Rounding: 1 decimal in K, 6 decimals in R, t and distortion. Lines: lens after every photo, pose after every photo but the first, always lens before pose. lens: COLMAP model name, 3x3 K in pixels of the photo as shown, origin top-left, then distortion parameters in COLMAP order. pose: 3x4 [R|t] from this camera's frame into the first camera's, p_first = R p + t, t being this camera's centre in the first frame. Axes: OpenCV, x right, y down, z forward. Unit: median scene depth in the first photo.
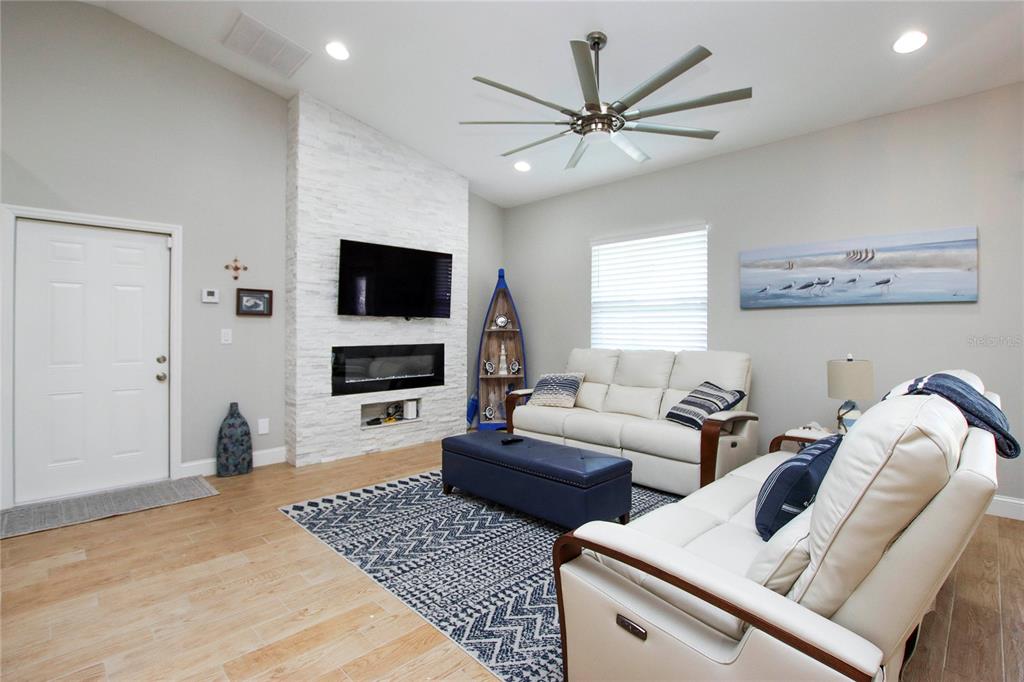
lens RADIAL K [[484.1, 0, 514.9], [0, 484.1, 324.4], [0, 0, 1]] dist [-0.028455, -0.000206]
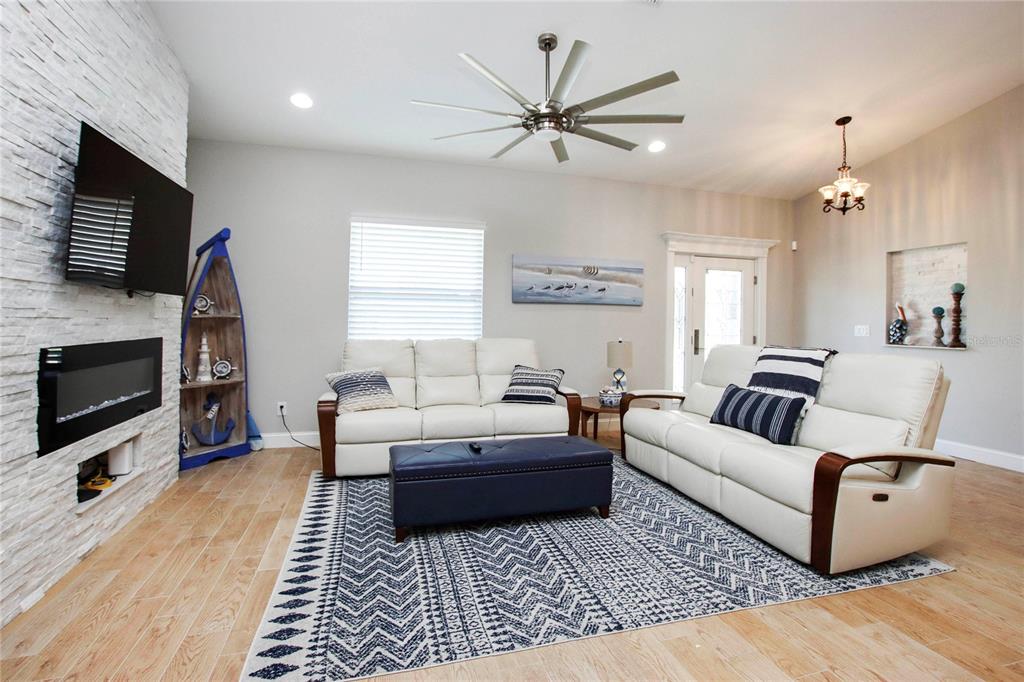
lens RADIAL K [[484.1, 0, 514.9], [0, 484.1, 324.4], [0, 0, 1]] dist [-0.028455, -0.000206]
pose [[0.482203, 0.001553, 0.876058, -0.738612], [-0.021804, 0.999710, 0.010229, 0.011759], [-0.875788, -0.024034, 0.482097, 0.533906]]
